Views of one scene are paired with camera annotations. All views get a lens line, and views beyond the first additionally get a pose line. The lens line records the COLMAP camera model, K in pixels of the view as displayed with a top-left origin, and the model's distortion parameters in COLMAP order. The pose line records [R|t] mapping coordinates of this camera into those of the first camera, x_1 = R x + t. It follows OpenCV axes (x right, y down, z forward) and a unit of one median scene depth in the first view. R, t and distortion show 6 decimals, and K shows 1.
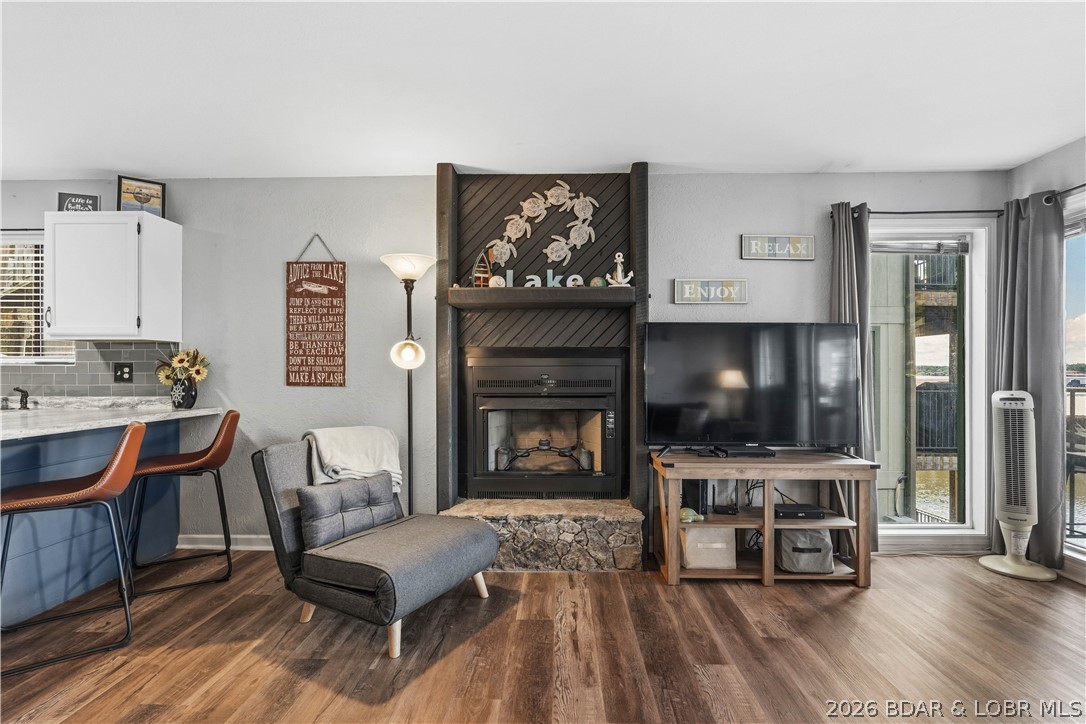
lens RADIAL K [[484.4, 0, 544.4], [0, 484.4, 372.7], [0, 0, 1]] dist [-0.011382, 0.002203]
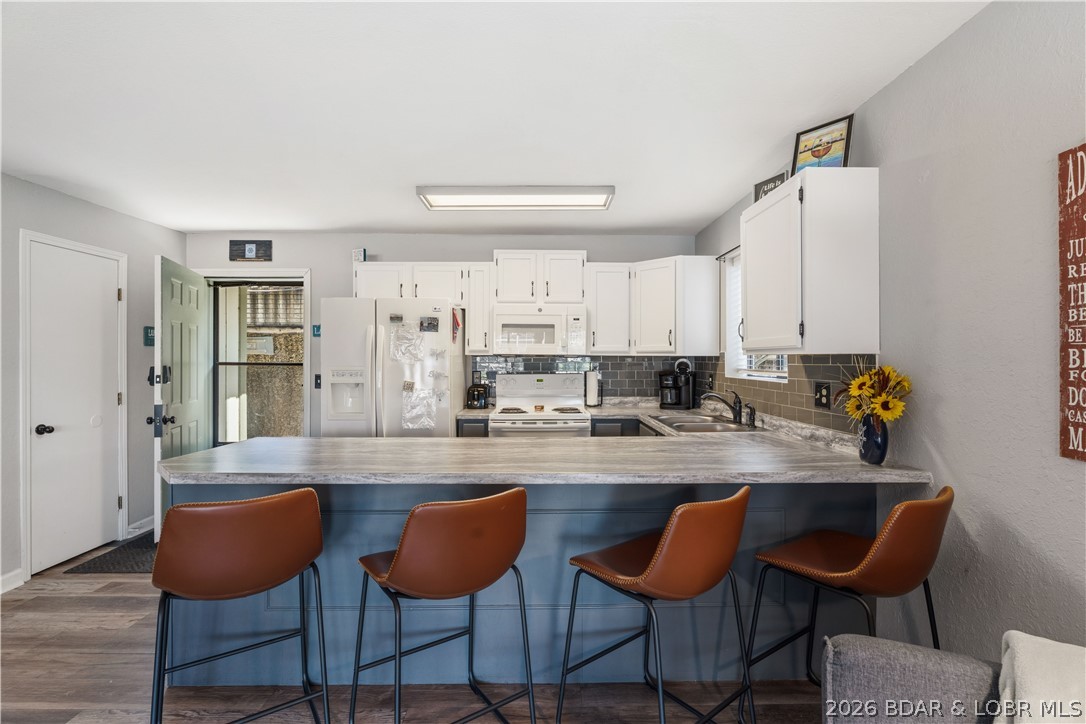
lens RADIAL K [[484.4, 0, 550.2], [0, 484.4, 360.0], [0, 0, 1]] dist [-0.011382, 0.002203]
pose [[0.044955, -0.001527, -0.998988, -0.150298], [0.001813, 0.999997, -0.001447, -0.056117], [0.998987, -0.001746, 0.044958, 0.558993]]
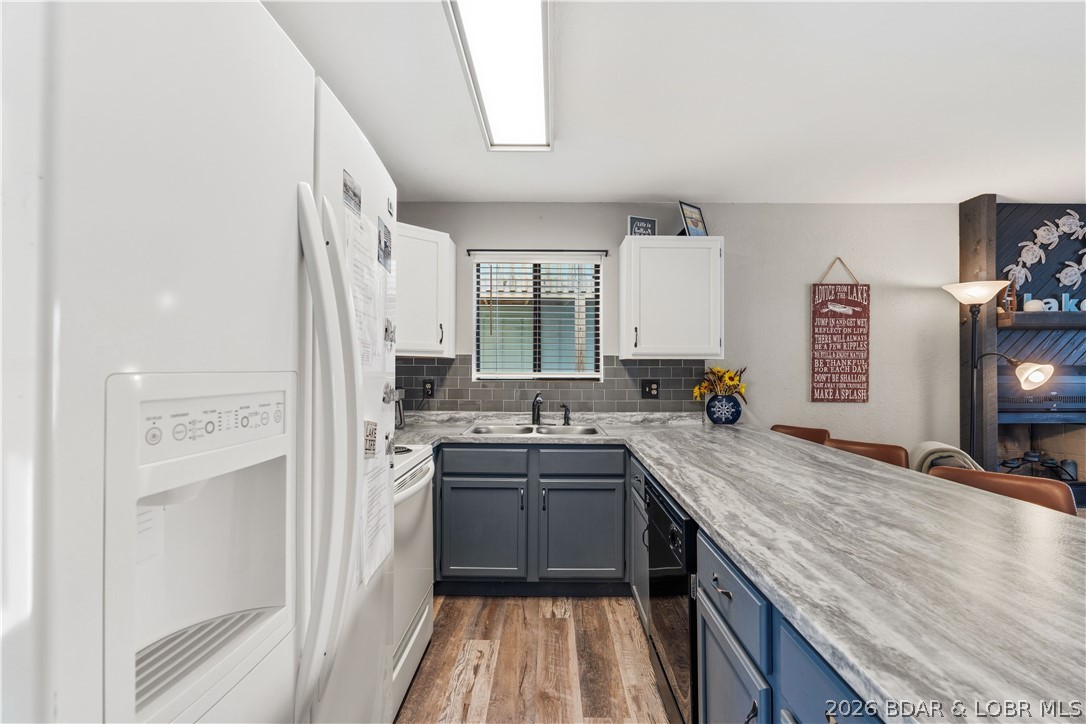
lens RADIAL K [[484.4, 0, 559.2], [0, 484.4, 364.5], [0, 0, 1]] dist [-0.011382, 0.002203]
pose [[0.999818, 0.001615, 0.019026, -1.118780], [-0.001433, 0.999953, -0.009565, -0.043741], [-0.019041, 0.009536, 0.999773, -0.035939]]
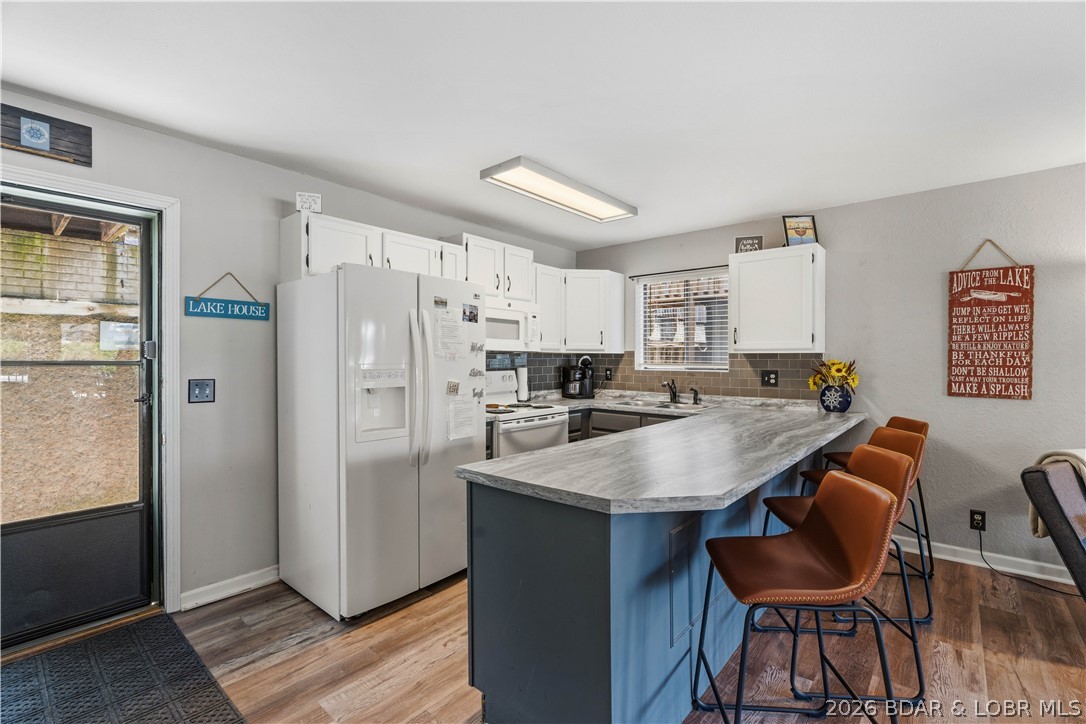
lens RADIAL K [[484.4, 0, 547.8], [0, 484.4, 360.5], [0, 0, 1]] dist [-0.011382, 0.002203]
pose [[0.779167, 0.002465, -0.626811, -0.564700], [0.001272, 0.999984, 0.005514, -0.053611], [0.626815, -0.005093, 0.779152, -0.295599]]
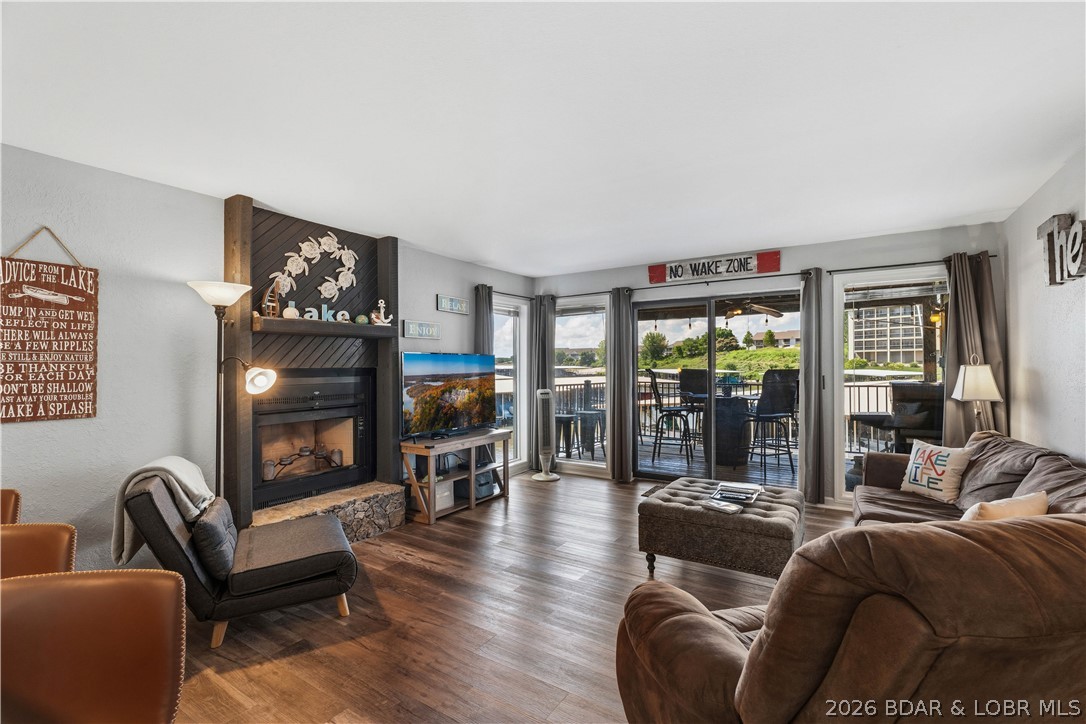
lens RADIAL K [[484.4, 0, 547.9], [0, 484.4, 363.5], [0, 0, 1]] dist [-0.011382, 0.002203]
pose [[0.518319, -0.001268, 0.855187, -0.728188], [0.002810, 0.999996, -0.000221, -0.063118], [-0.855183, 0.002517, 0.518320, -0.103644]]
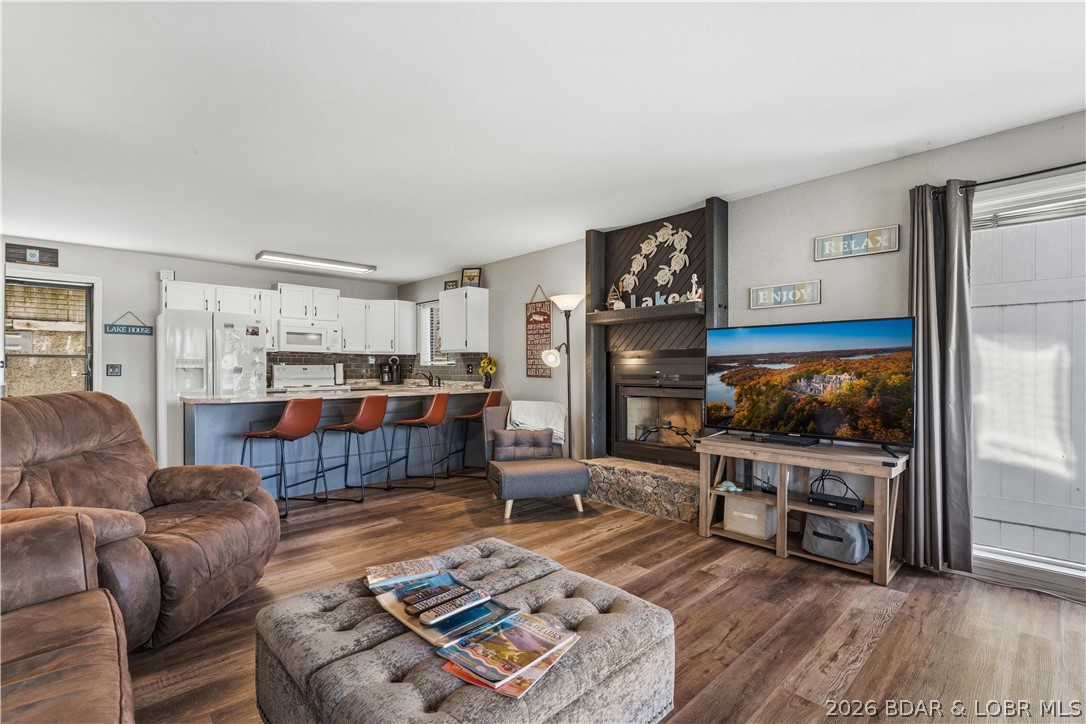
lens RADIAL K [[484.4, 0, 552.6], [0, 484.4, 370.4], [0, 0, 1]] dist [-0.011382, 0.002203]
pose [[0.713889, 0.002053, -0.700255, 0.732884], [0.000827, 0.999993, 0.003775, -0.001630], [0.700258, -0.003274, 0.713882, -0.152061]]
